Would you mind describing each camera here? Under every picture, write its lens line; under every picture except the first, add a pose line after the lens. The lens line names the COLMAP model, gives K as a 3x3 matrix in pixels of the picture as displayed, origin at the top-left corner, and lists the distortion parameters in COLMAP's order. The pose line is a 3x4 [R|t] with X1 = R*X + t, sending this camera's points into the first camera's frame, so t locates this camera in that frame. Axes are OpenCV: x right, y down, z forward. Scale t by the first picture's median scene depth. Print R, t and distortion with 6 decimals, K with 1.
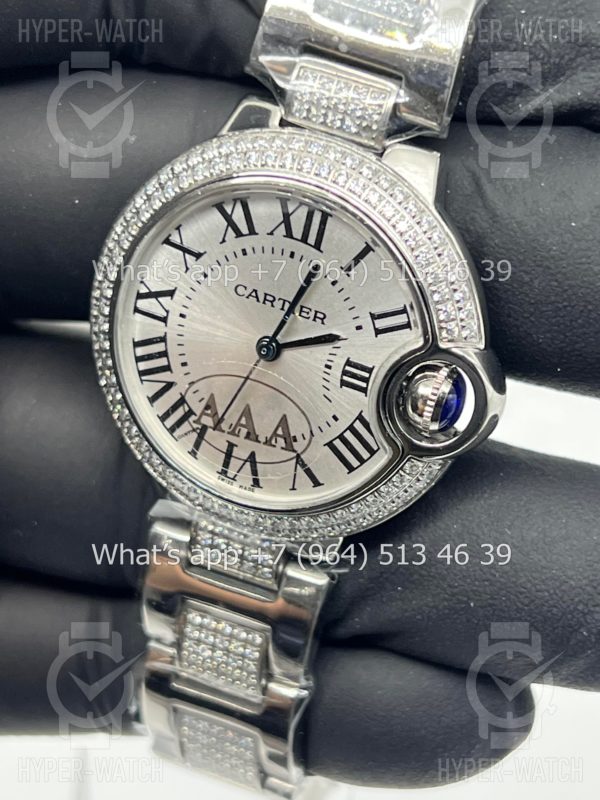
lens RADIAL K [[1830.7, 0, 295.4], [0, 1830.7, 405.3], [0, 0, 1]] dist [0.442060, 0.000000]
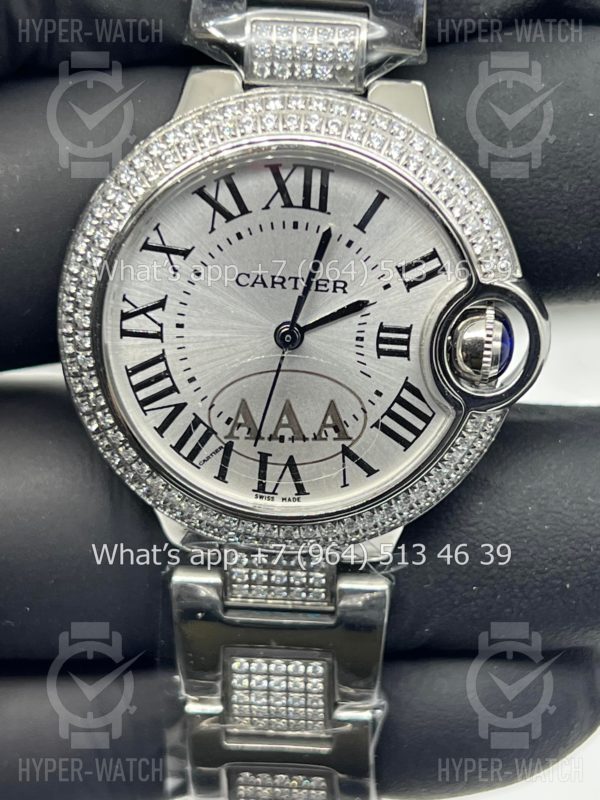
lens RADIAL K [[1830.7, 0, 292.0], [0, 1830.7, 387.5], [0, 0, 1]] dist [0.442060, 0.000000]
pose [[0.938206, -0.237026, 0.252168, -0.244999], [0.253968, 0.966527, -0.036413, 0.026296], [-0.235096, 0.098206, 0.966998, 0.140906]]
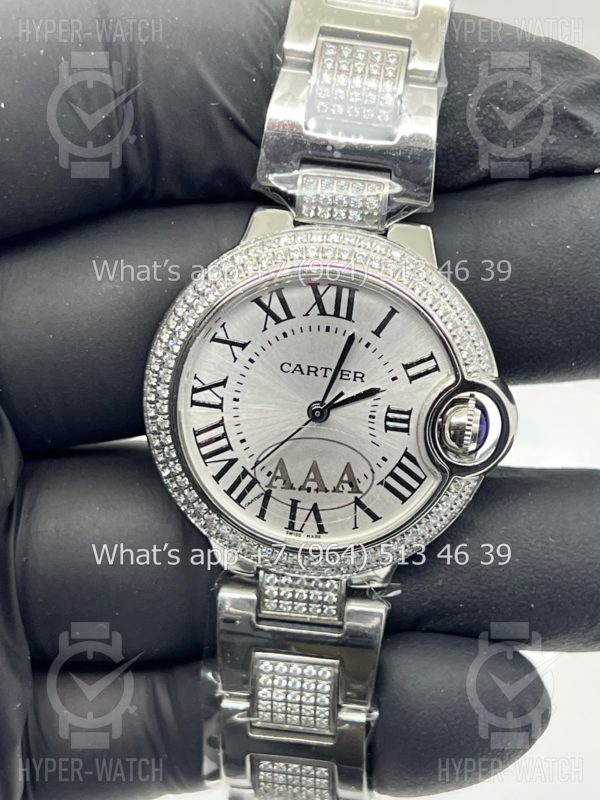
lens RADIAL K [[1830.7, 0, 299.4], [0, 1830.7, 406.5], [0, 0, 1]] dist [0.442060, 0.000000]
pose [[0.953362, -0.183239, 0.239842, -0.308168], [0.201928, 0.977821, -0.055599, 0.028602], [-0.224334, 0.101437, 0.969219, -0.134655]]
